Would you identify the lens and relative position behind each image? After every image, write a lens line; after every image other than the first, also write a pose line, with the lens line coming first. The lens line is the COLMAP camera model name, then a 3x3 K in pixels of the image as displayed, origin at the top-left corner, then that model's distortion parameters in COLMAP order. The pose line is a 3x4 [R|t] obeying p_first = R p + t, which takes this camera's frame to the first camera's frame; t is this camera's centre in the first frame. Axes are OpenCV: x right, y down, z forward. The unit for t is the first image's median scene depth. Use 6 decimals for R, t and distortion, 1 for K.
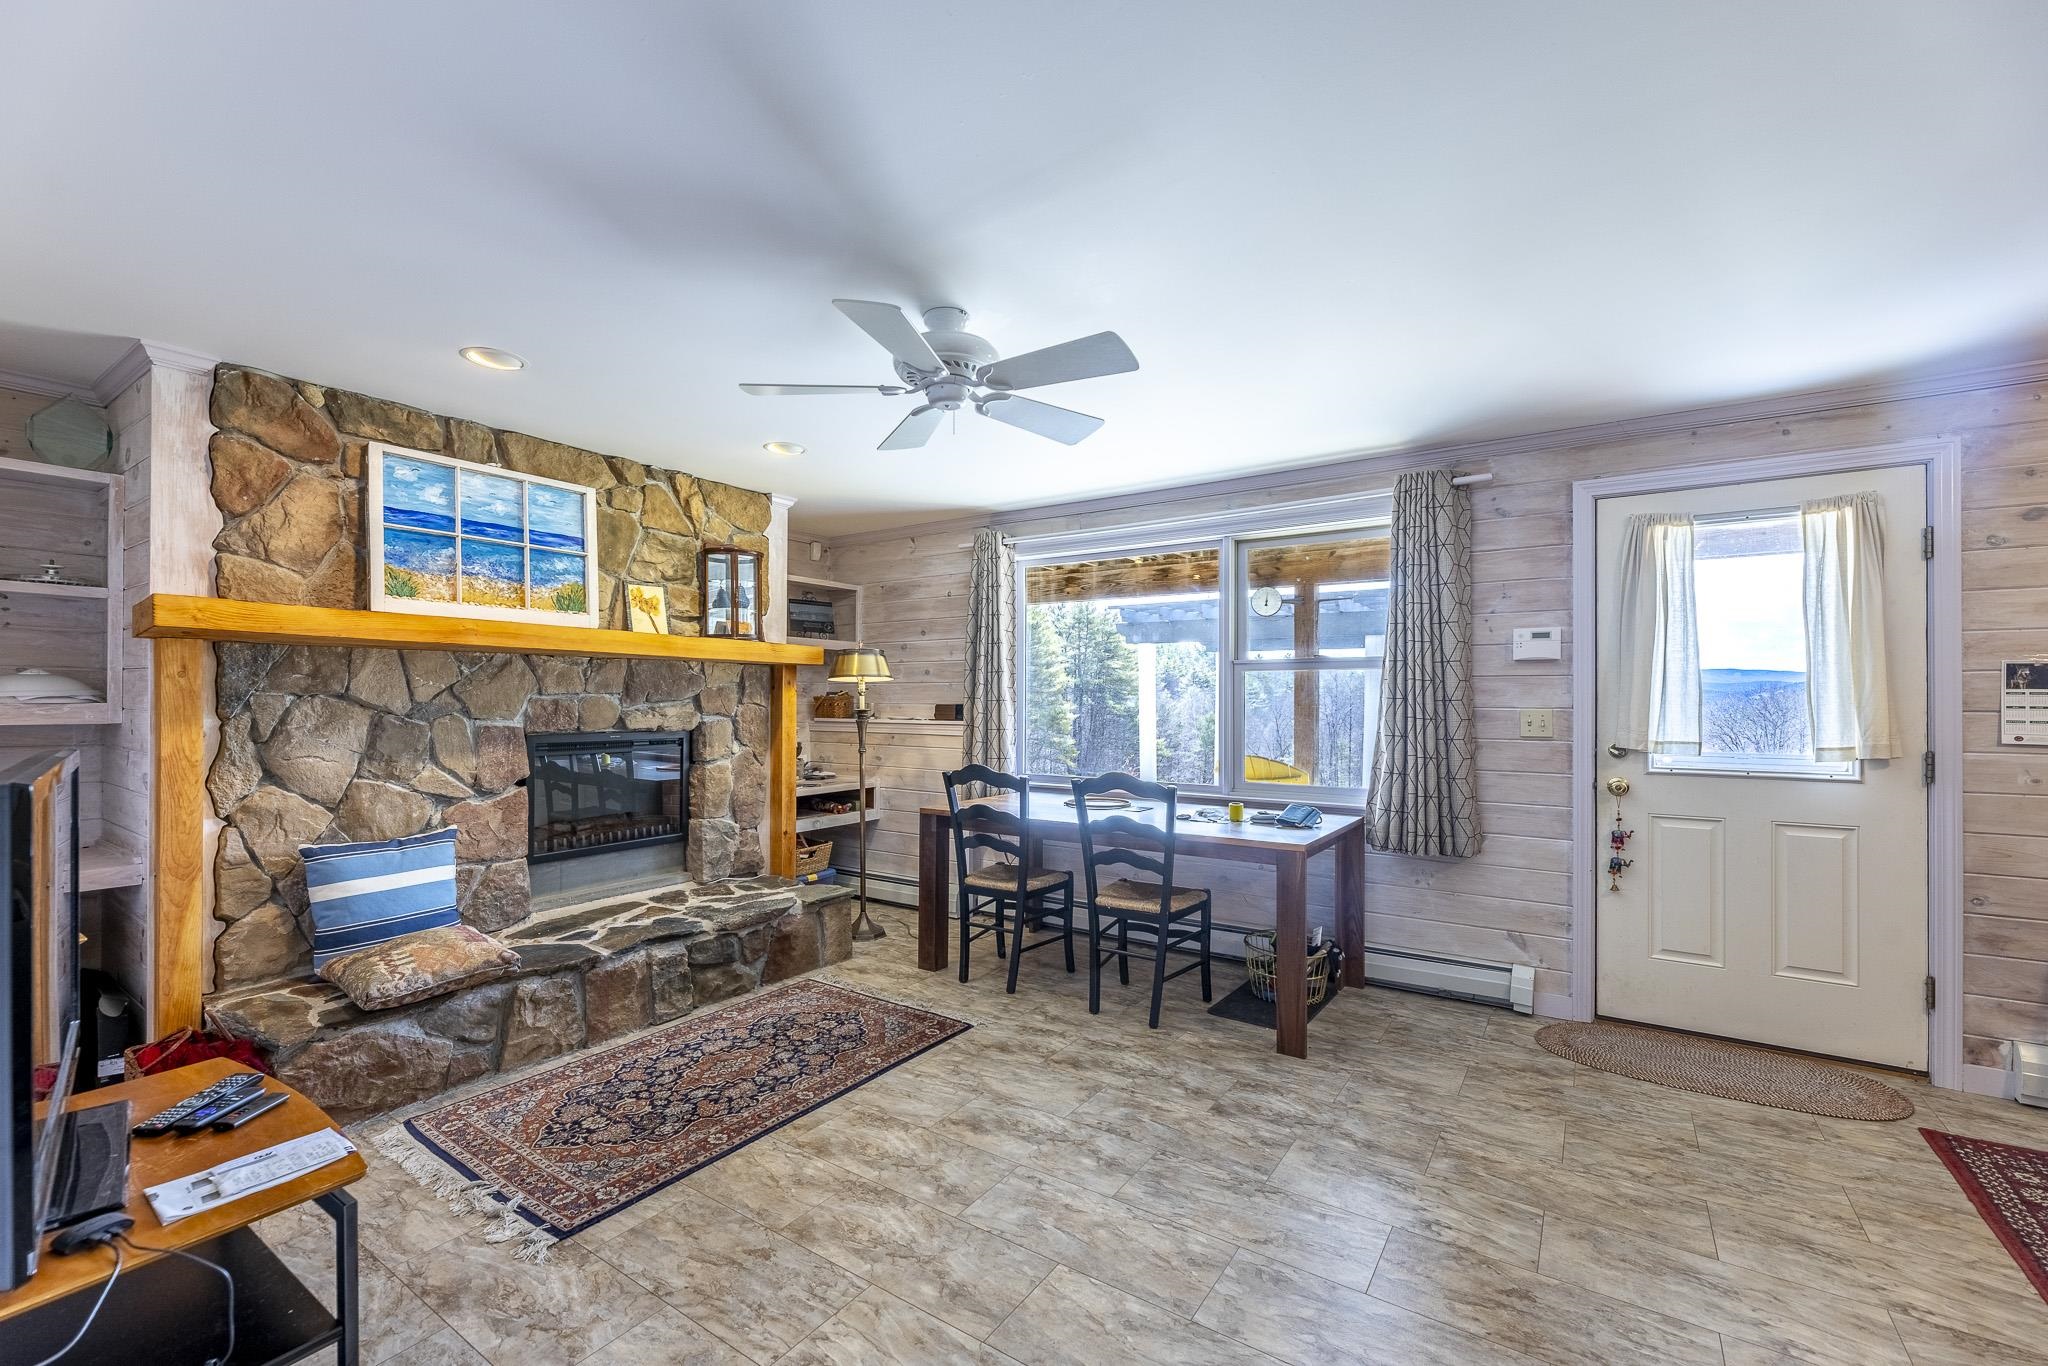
lens RADIAL K [[833.3, 0, 941.6], [0, 833.3, 694.8], [0, 0, 1]] dist [-0.002676, 0.000683]
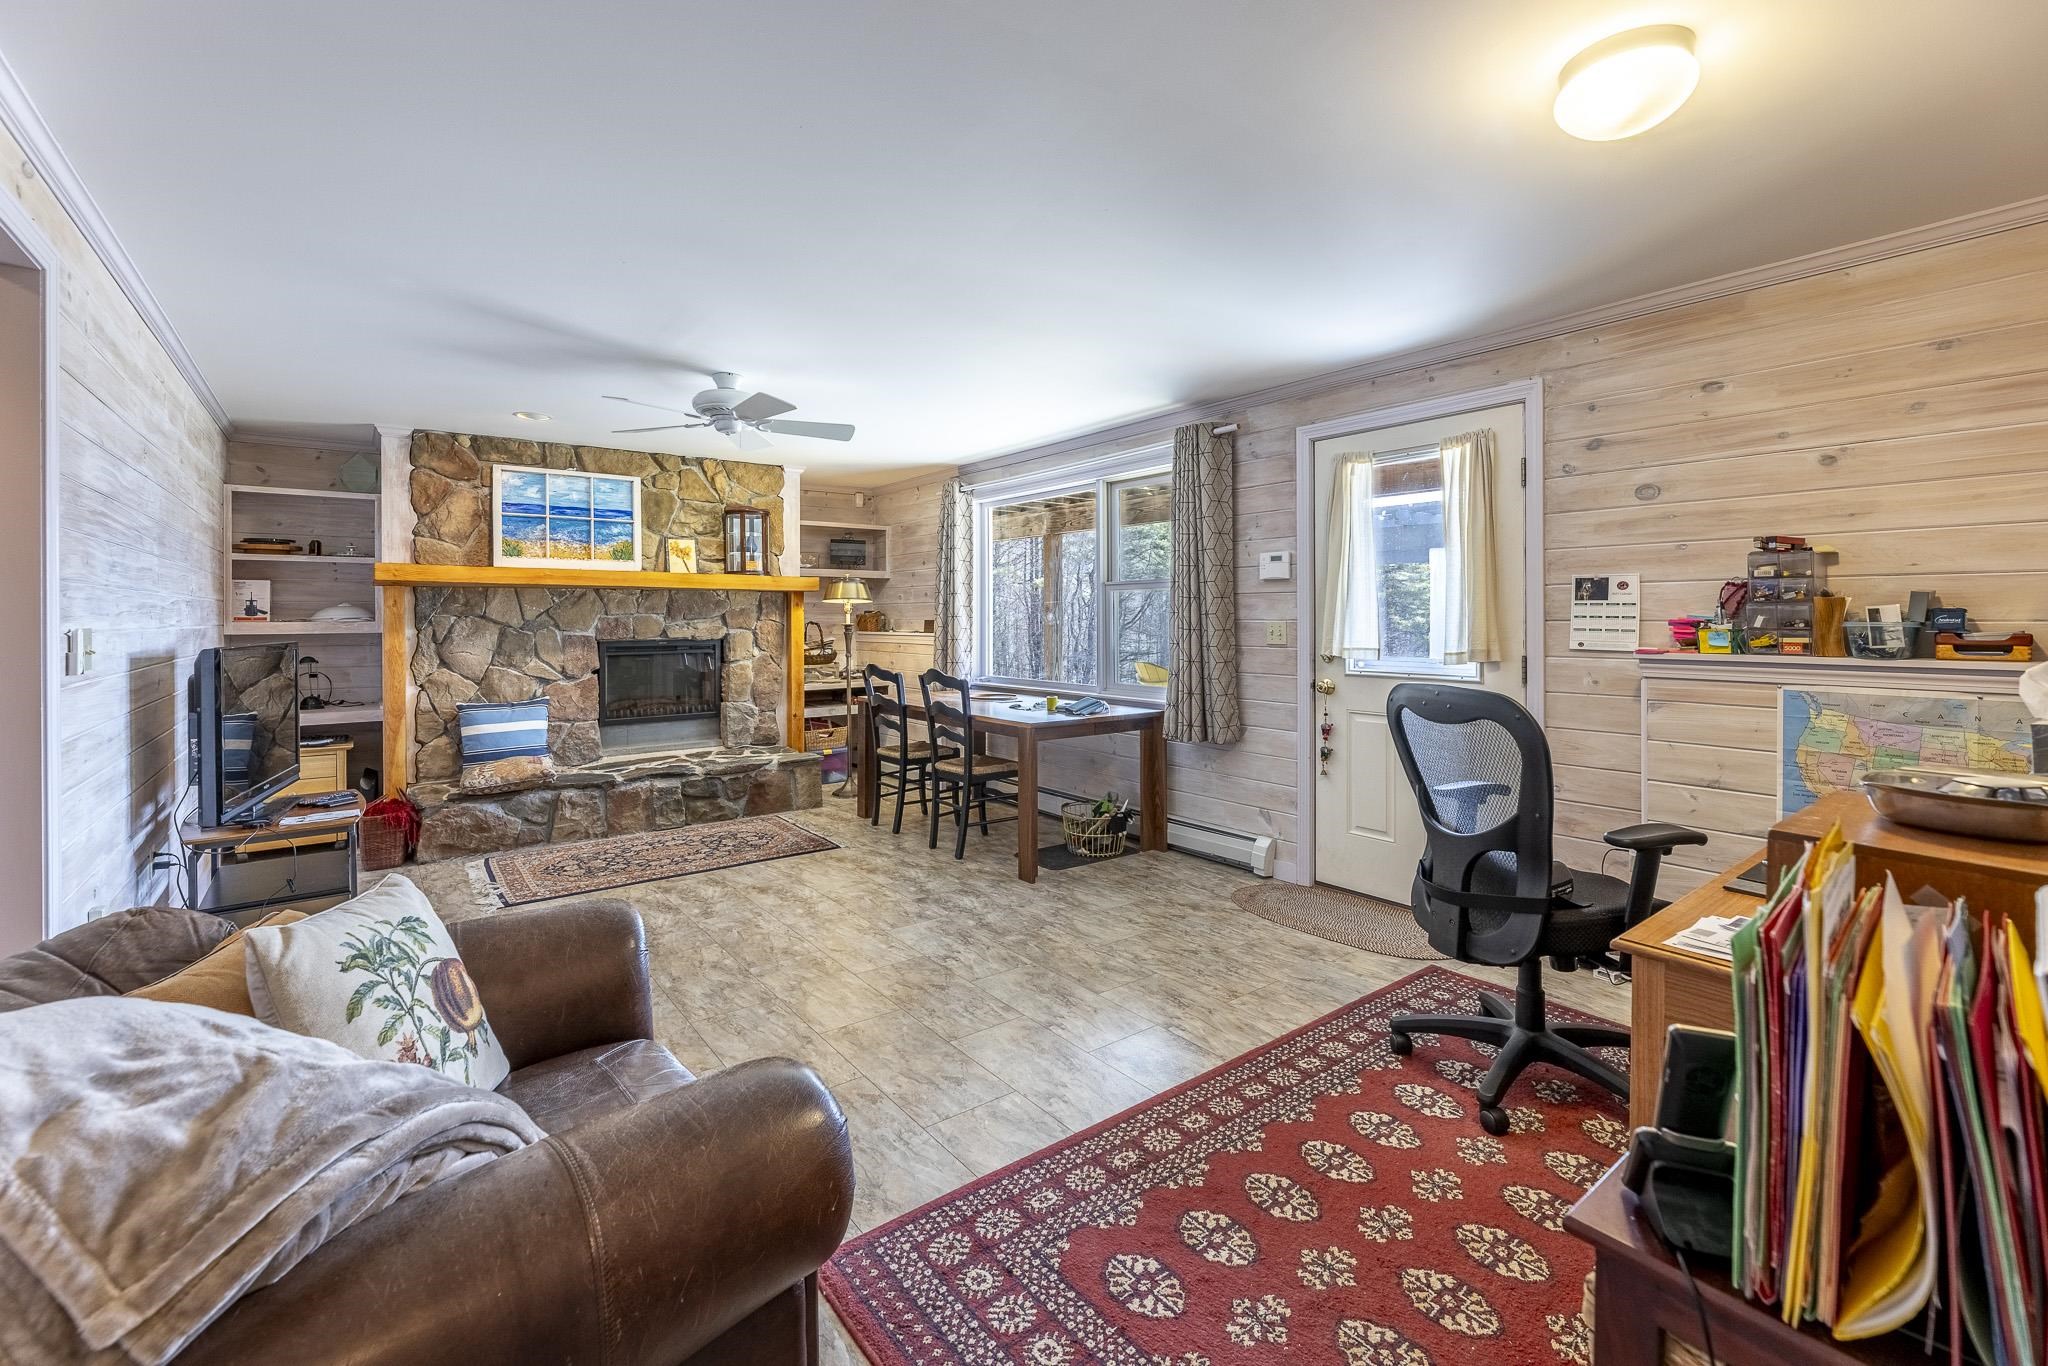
lens RADIAL K [[833.3, 0, 956.7], [0, 833.3, 618.9], [0, 0, 1]] dist [-0.002676, 0.000683]
pose [[0.947523, -0.005947, -0.319632, 0.677524], [0.008447, 0.999944, 0.006435, 0.002835], [0.319576, -0.008798, 0.947520, -0.271219]]
